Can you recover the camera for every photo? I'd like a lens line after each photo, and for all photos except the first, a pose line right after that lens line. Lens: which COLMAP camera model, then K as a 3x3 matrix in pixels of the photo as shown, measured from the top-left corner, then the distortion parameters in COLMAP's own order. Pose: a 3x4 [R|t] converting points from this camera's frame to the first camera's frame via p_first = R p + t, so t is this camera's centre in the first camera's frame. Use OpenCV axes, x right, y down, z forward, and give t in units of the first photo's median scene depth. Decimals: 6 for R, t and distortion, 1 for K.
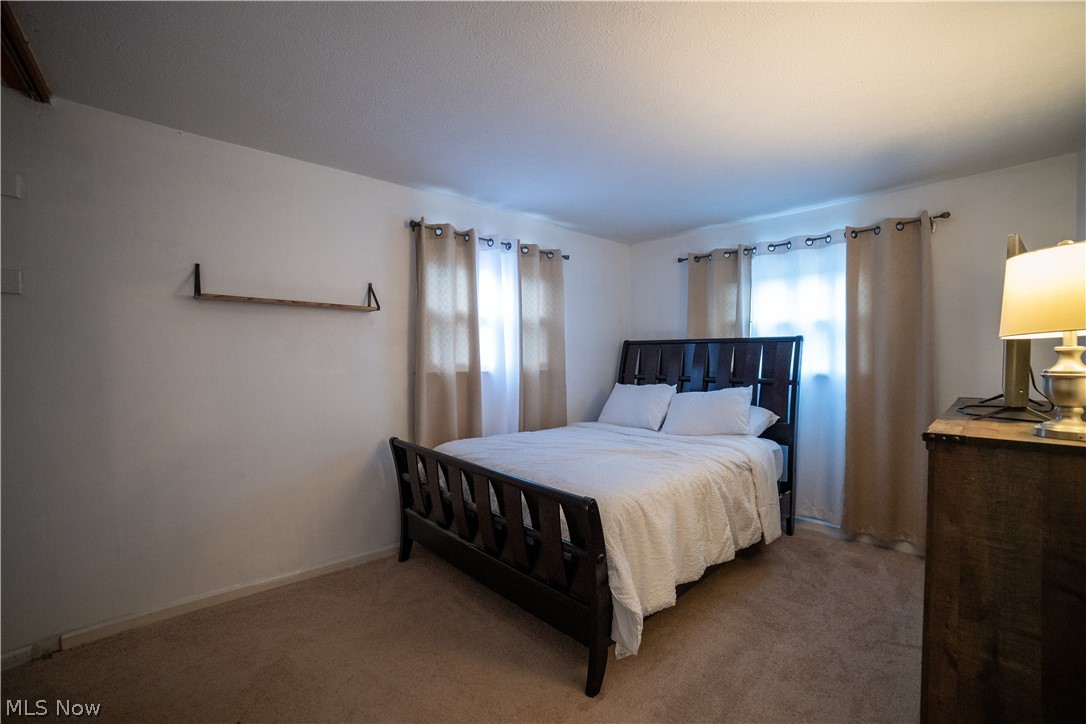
lens RADIAL K [[452.4, 0, 543.0], [0, 452.4, 362.0], [0, 0, 1]] dist [-0.110972, 0.038397]
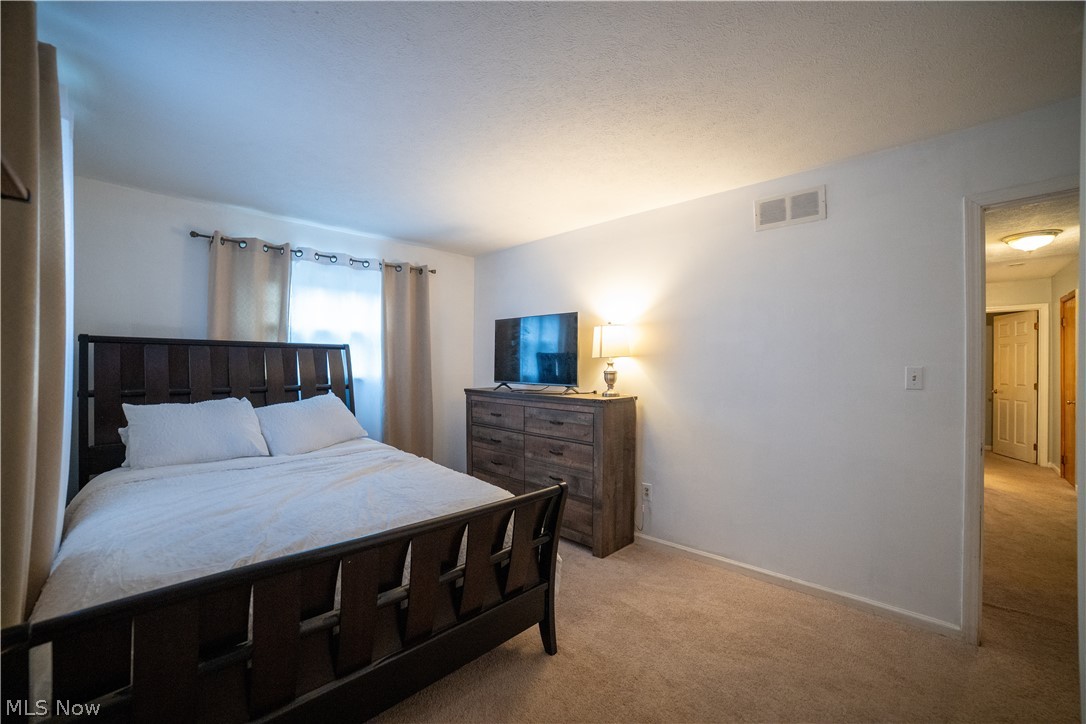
lens RADIAL K [[452.4, 0, 543.0], [0, 452.4, 362.0], [0, 0, 1]] dist [-0.110972, 0.038397]
pose [[-0.064100, 0.002057, 0.997941, -0.554633], [0.003028, 0.999994, -0.001867, -0.011423], [-0.997939, 0.002902, -0.064105, 0.564861]]
